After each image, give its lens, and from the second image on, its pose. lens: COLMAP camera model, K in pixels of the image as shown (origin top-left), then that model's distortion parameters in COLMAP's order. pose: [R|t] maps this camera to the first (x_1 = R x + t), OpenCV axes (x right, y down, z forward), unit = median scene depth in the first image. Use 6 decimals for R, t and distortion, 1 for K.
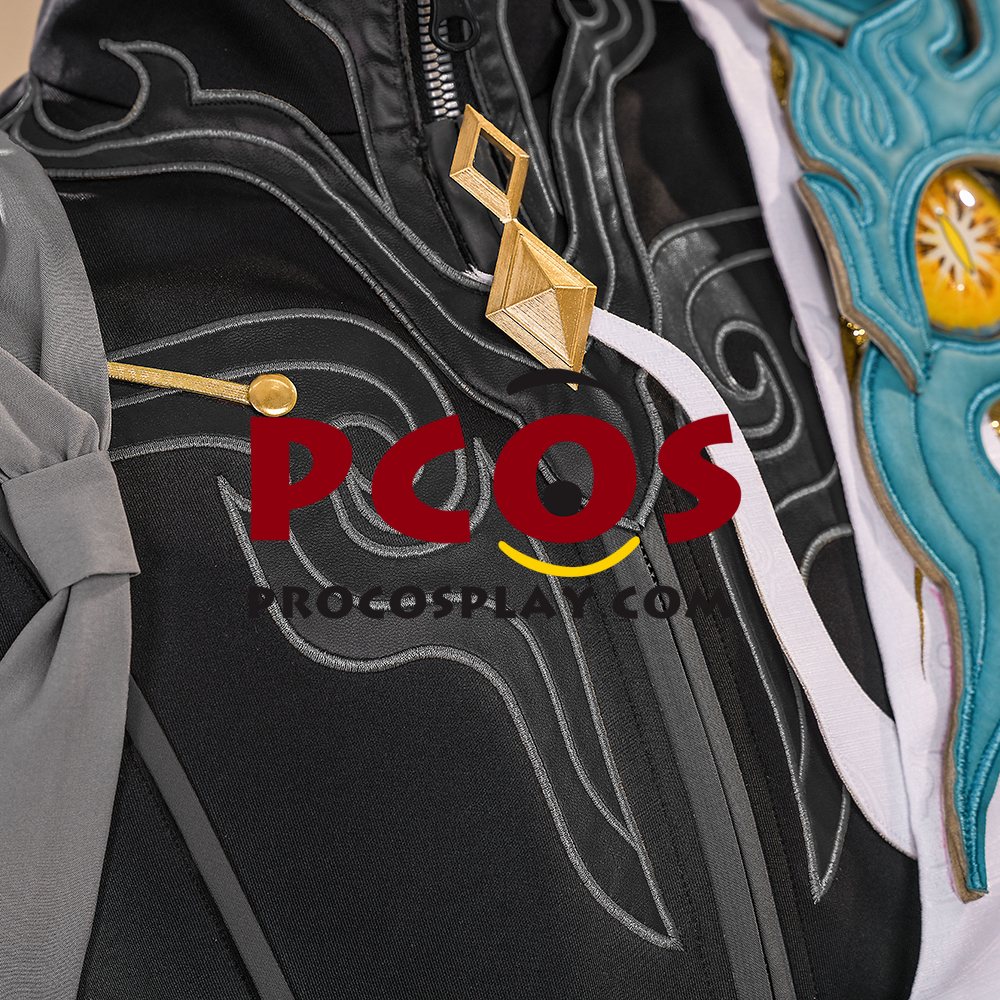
lens RADIAL K [[2878.6, 0, 503.0], [0, 2878.6, 501.3], [0, 0, 1]] dist [-0.300566, 0.000000]
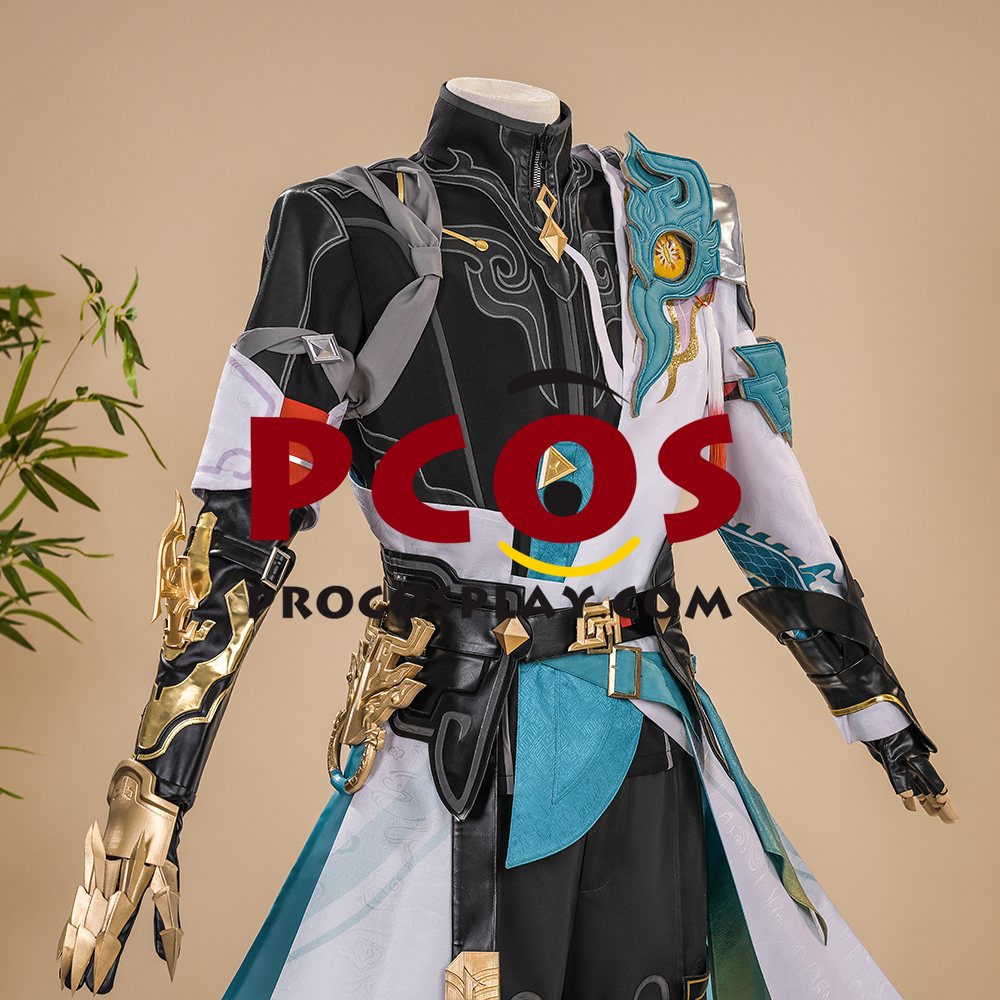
lens RADIAL K [[2878.6, 0, 499.4], [0, 2878.6, 499.7], [0, 0, 1]] dist [-0.300566, 0.000000]
pose [[0.977254, 0.201118, 0.067283, -0.230889], [-0.195512, 0.977303, -0.081571, 0.563821], [-0.082161, 0.066561, 0.994394, -2.614929]]
